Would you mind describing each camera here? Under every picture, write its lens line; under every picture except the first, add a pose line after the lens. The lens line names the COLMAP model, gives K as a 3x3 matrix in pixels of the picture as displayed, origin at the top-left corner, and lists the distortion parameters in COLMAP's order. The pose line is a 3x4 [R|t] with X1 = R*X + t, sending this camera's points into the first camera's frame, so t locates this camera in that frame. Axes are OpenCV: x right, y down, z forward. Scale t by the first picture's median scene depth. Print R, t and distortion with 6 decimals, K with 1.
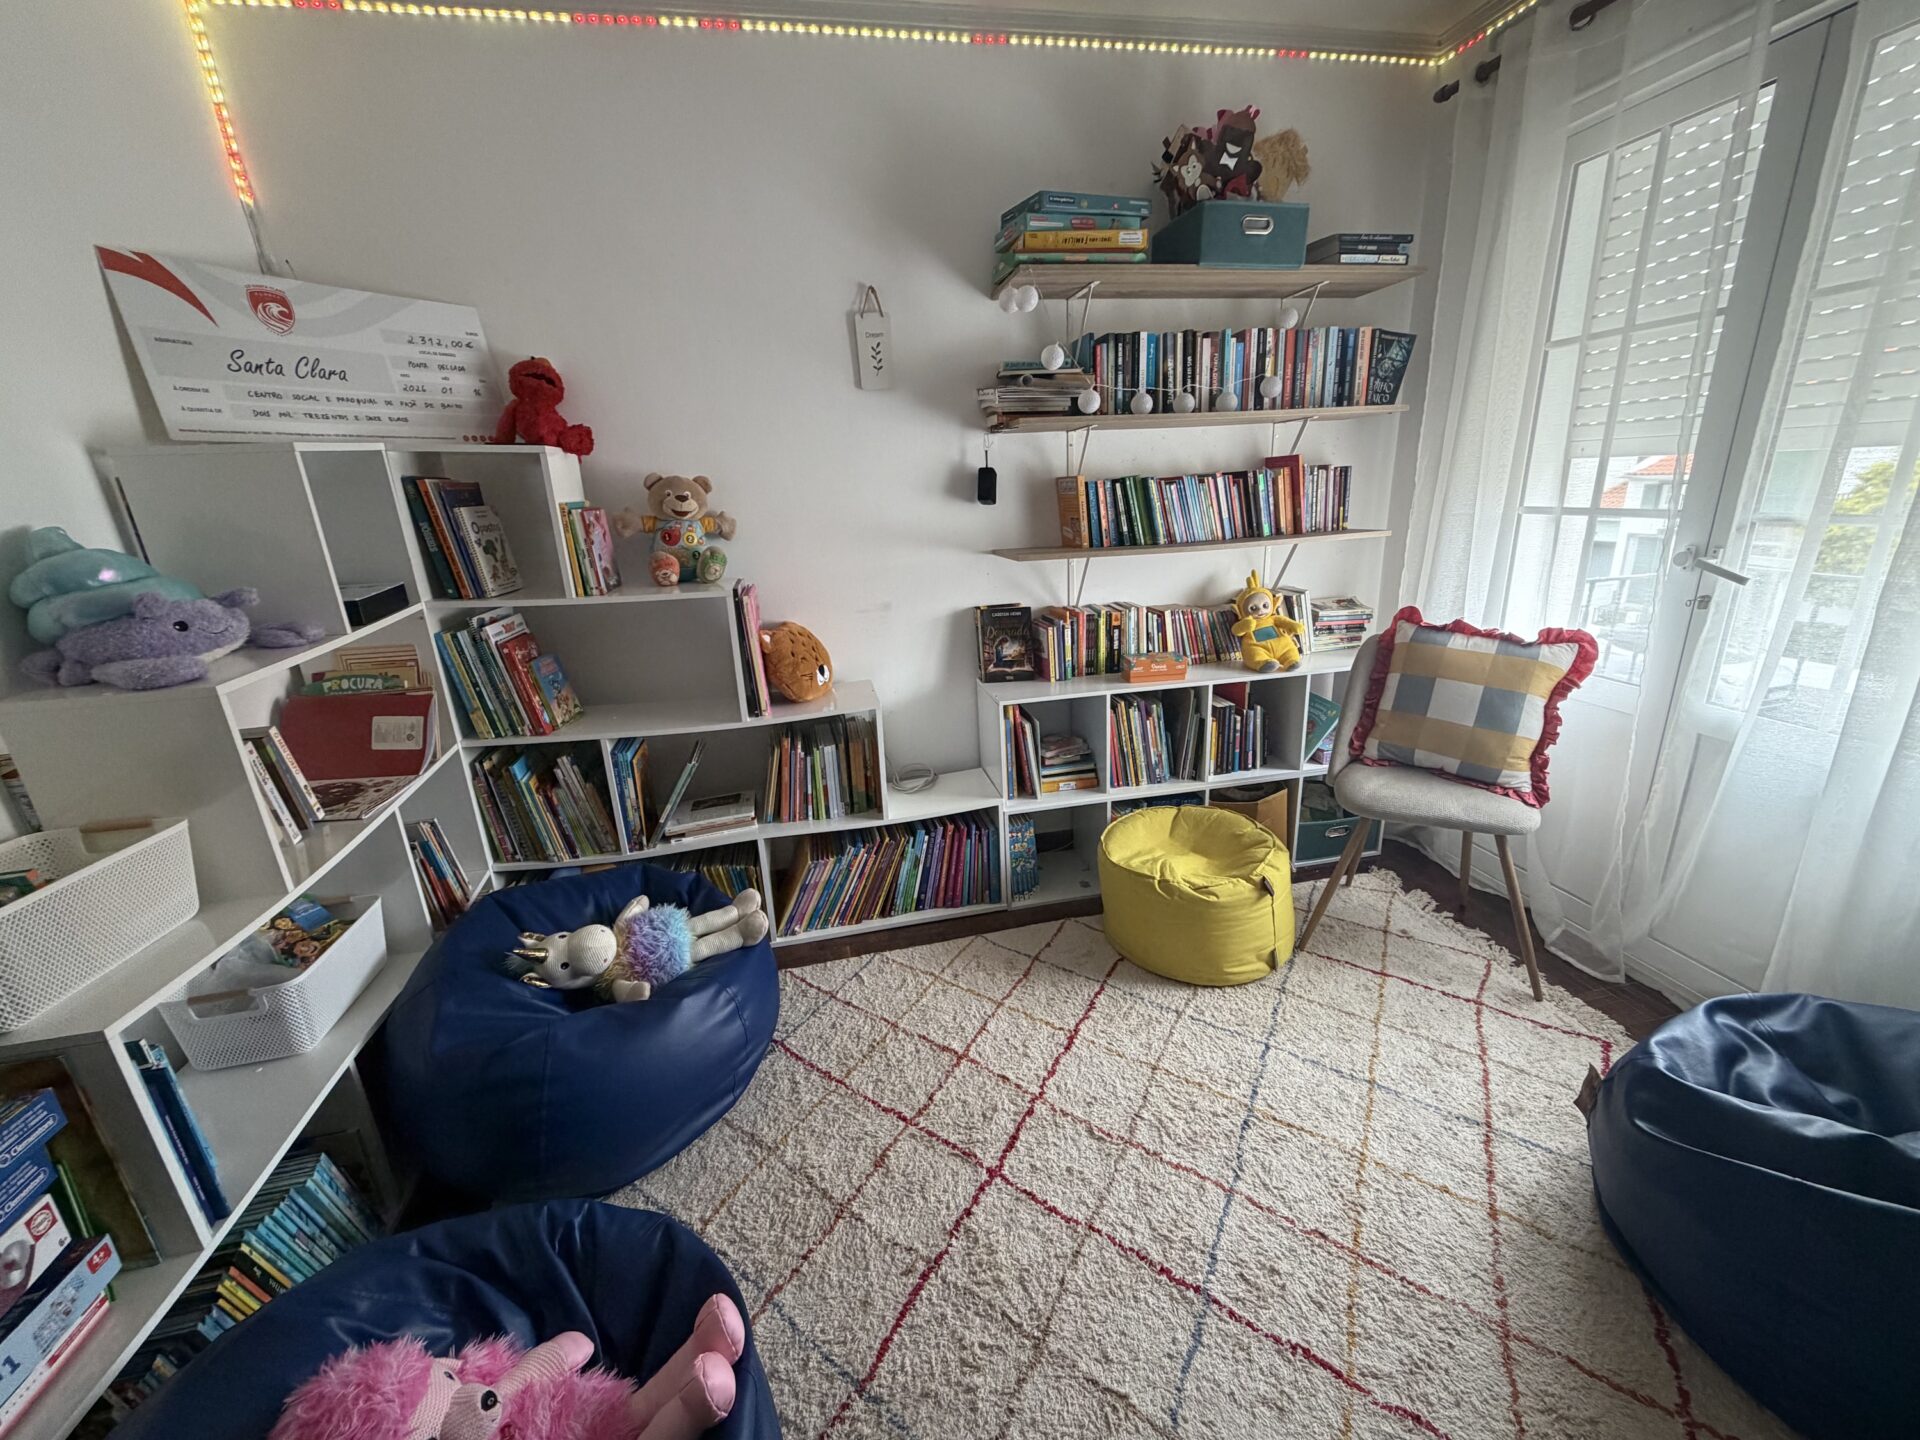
lens RADIAL K [[769.3, 0, 945.8], [0, 769.3, 724.1], [0, 0, 1]] dist [0.001433, 0.000299]
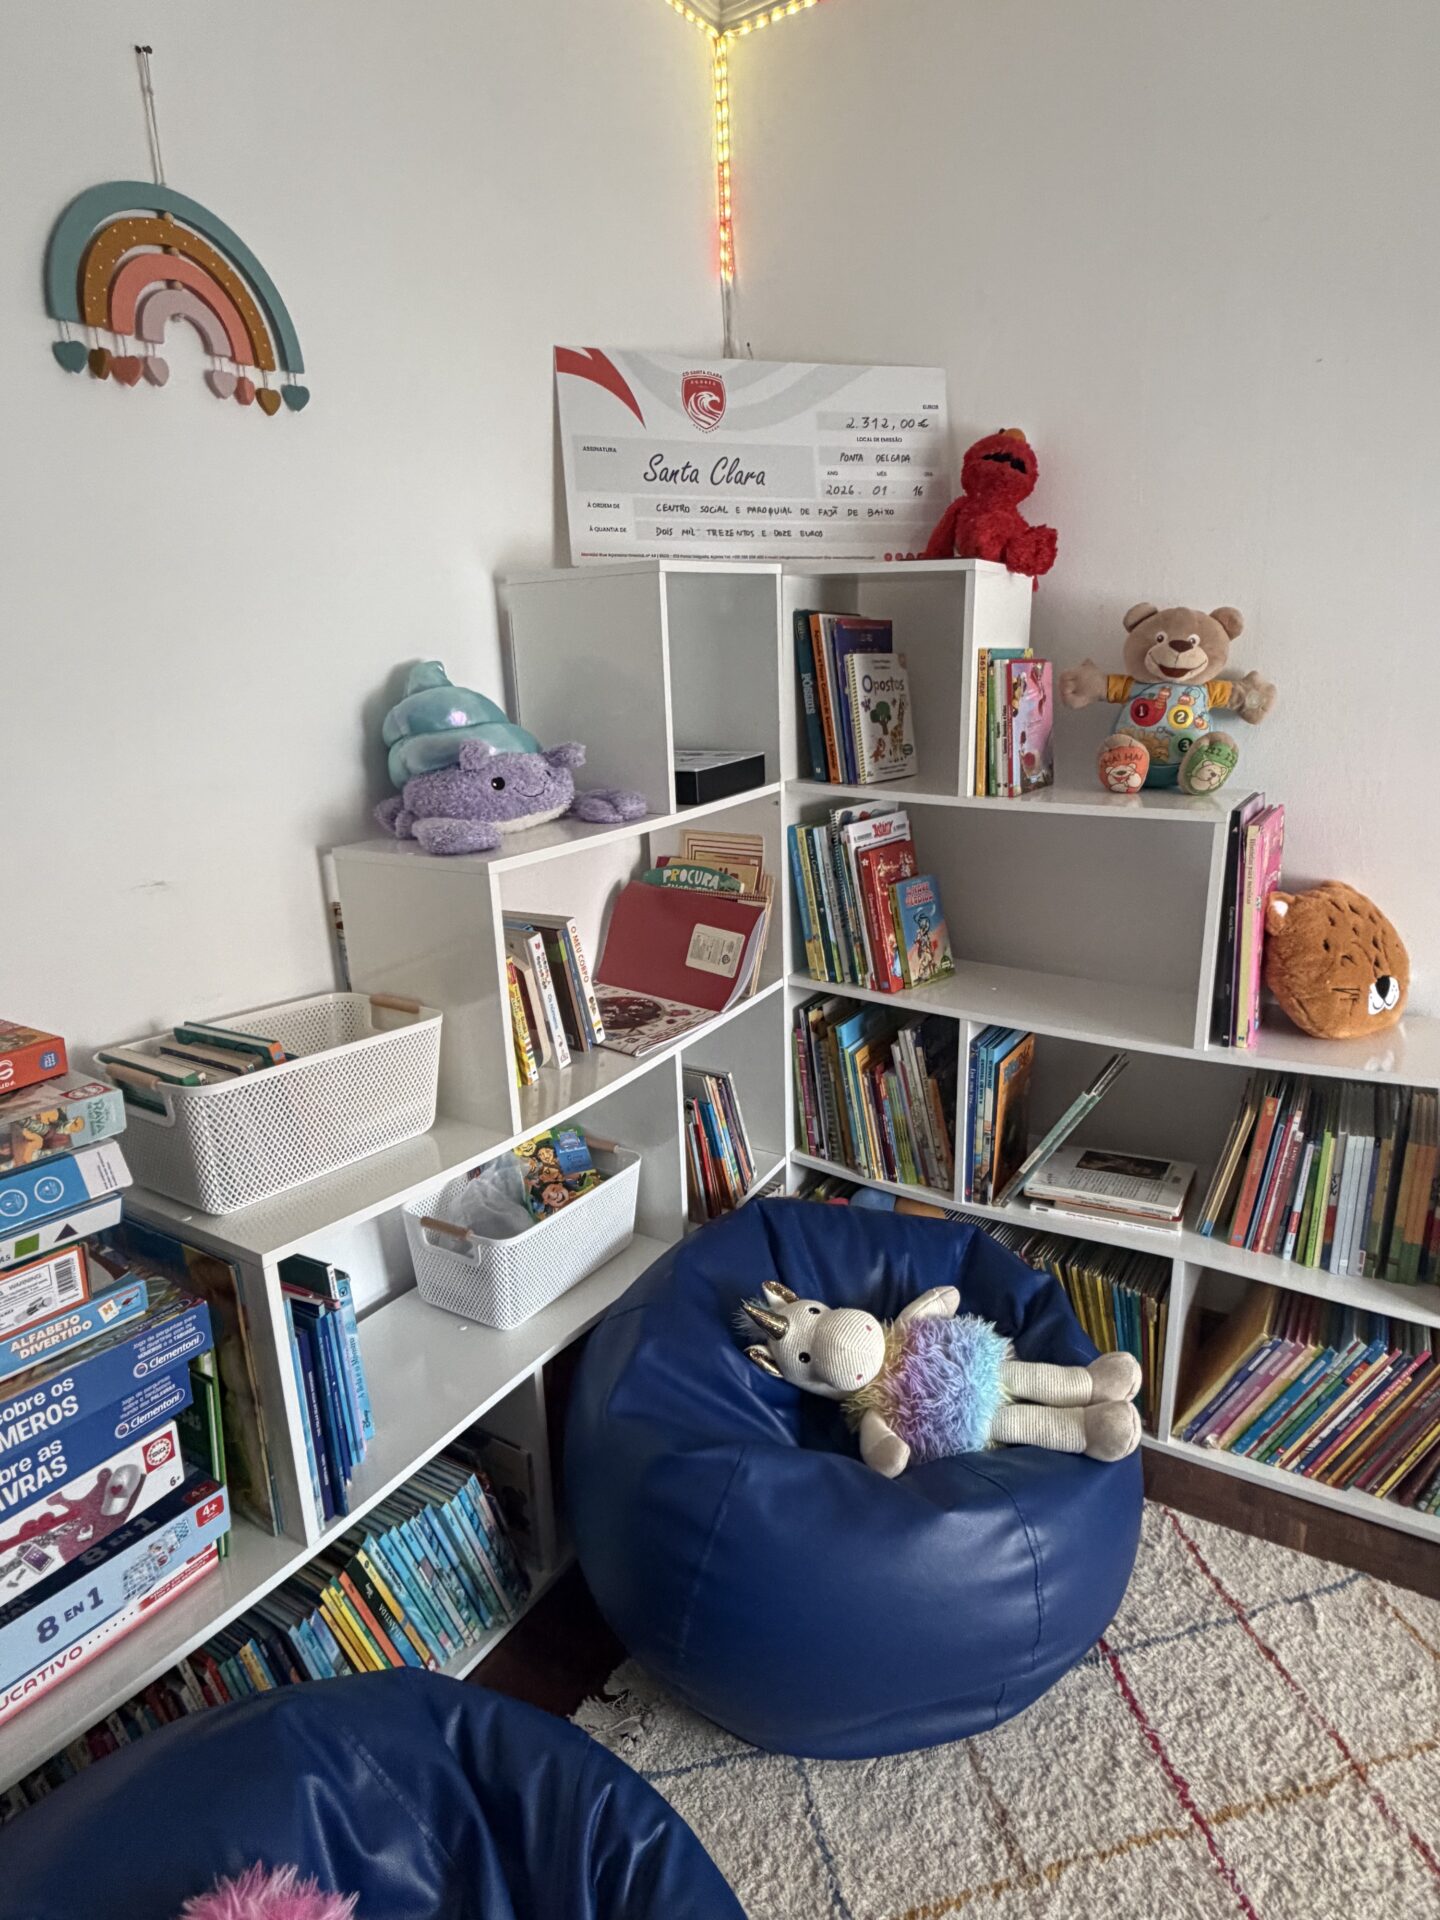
lens RADIAL K [[1067.4, 0, 720.0], [0, 1067.4, 960.0], [0, 0, 1]] dist [-0.000301, -0.000326]
pose [[0.724894, 0.202728, -0.658354, -0.021804], [-0.213746, 0.974737, 0.064803, -0.047199], [0.654860, 0.093746, 0.749913, 0.220855]]
